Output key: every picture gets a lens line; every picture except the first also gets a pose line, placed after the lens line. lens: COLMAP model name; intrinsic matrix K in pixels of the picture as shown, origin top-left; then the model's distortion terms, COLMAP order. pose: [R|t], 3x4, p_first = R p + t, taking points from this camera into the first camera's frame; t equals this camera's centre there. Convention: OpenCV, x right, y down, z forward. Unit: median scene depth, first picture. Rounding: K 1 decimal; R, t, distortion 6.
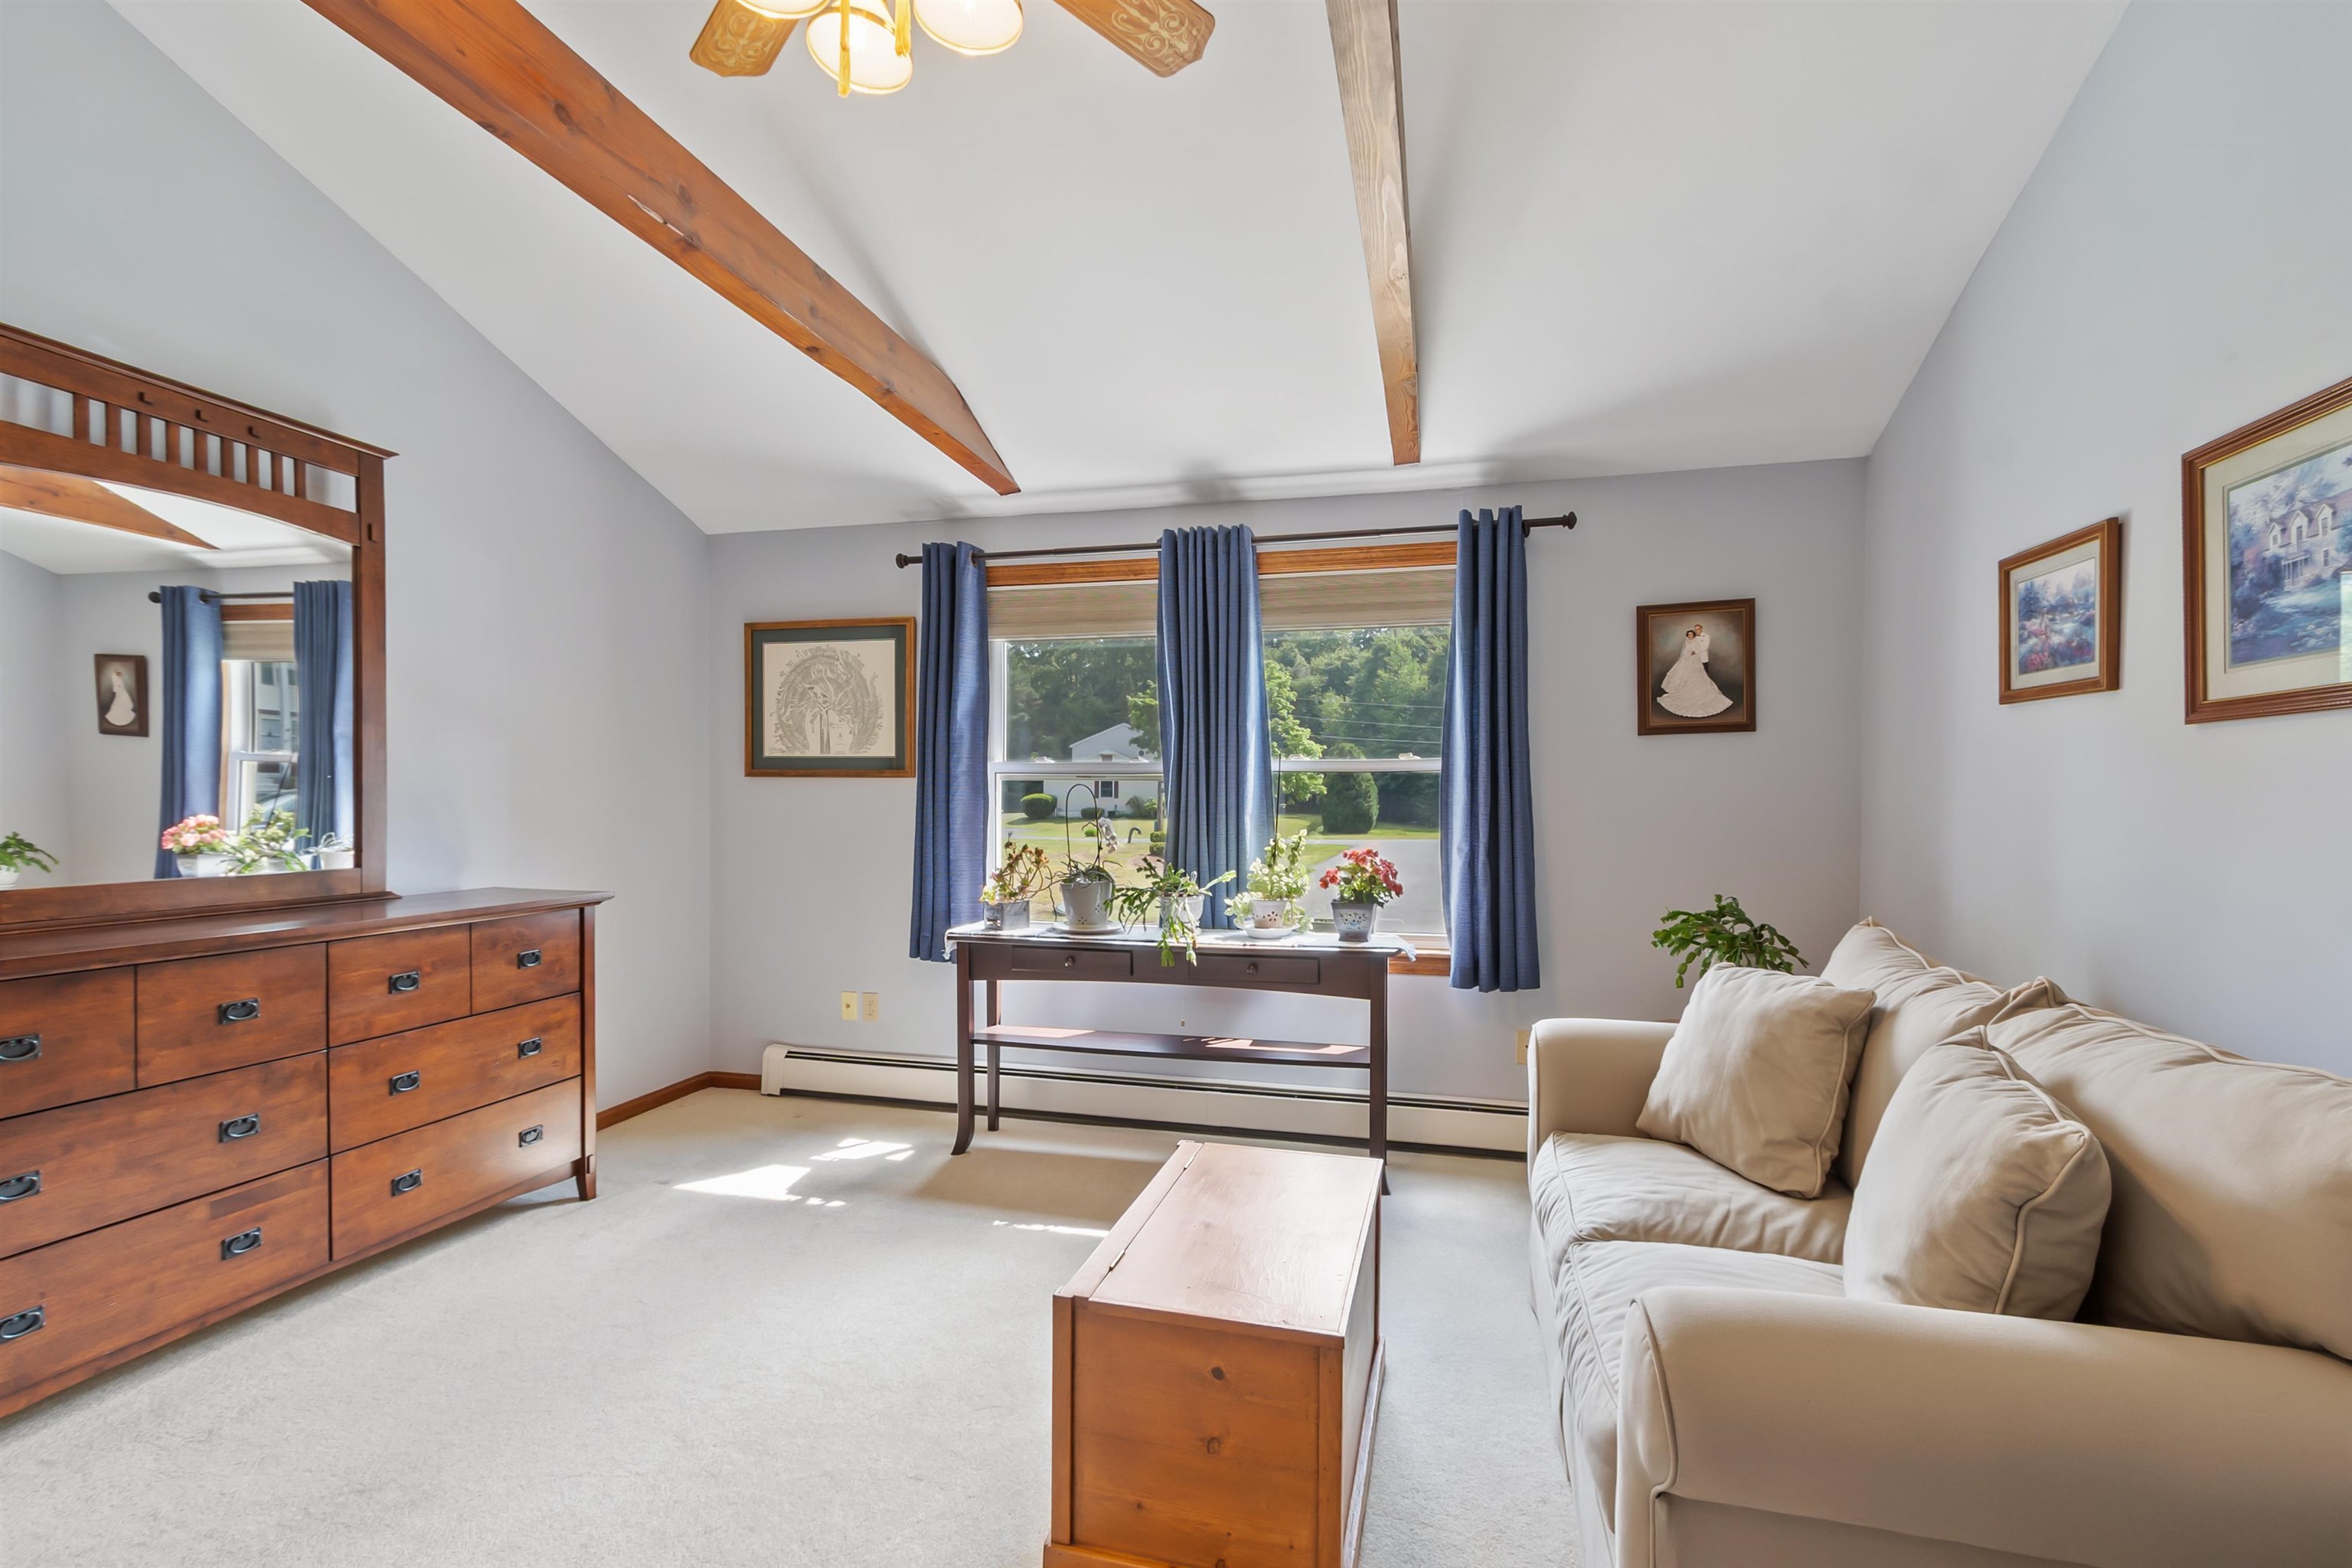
lens RADIAL K [[1037.3, 0, 1156.7], [0, 1037.3, 805.5], [0, 0, 1]] dist [-0.011615, 0.001181]
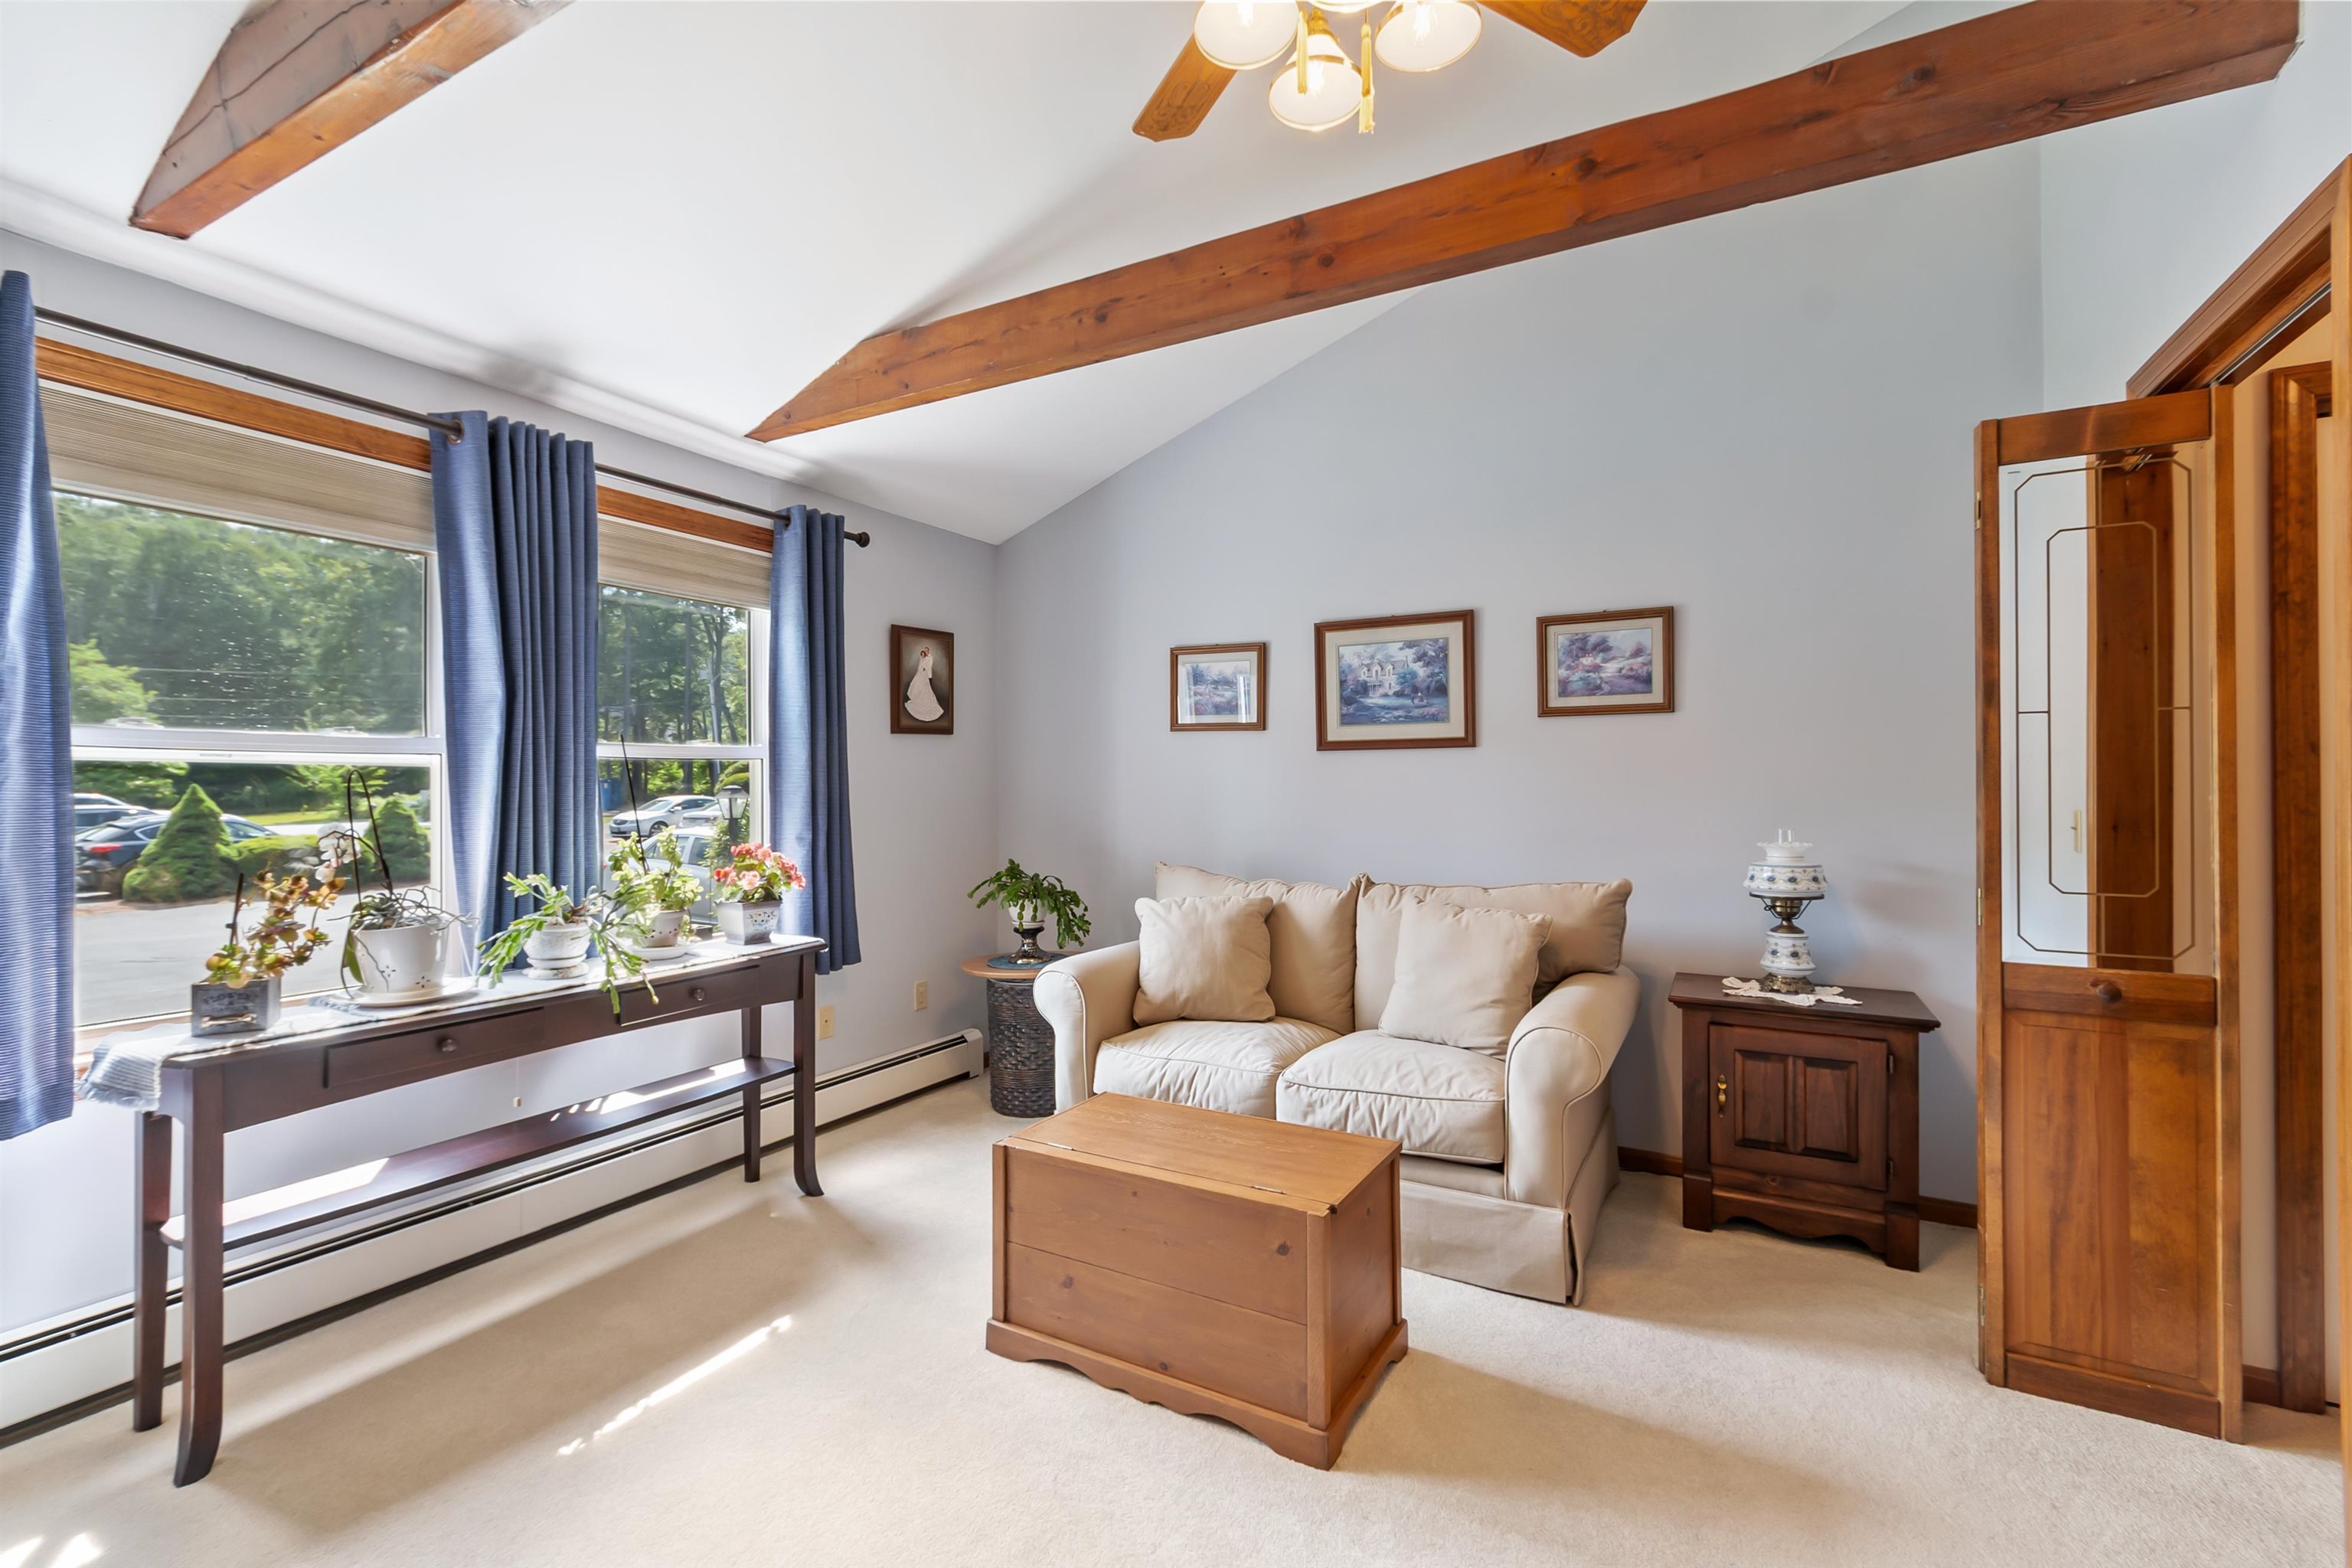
lens RADIAL K [[1037.3, 0, 1154.1], [0, 1037.3, 771.5], [0, 0, 1]] dist [-0.011615, 0.001181]
pose [[0.246391, 0.005888, 0.969153, -0.623257], [0.009943, 0.999914, -0.008602, -0.011697], [-0.969120, 0.011756, 0.246311, 0.431742]]
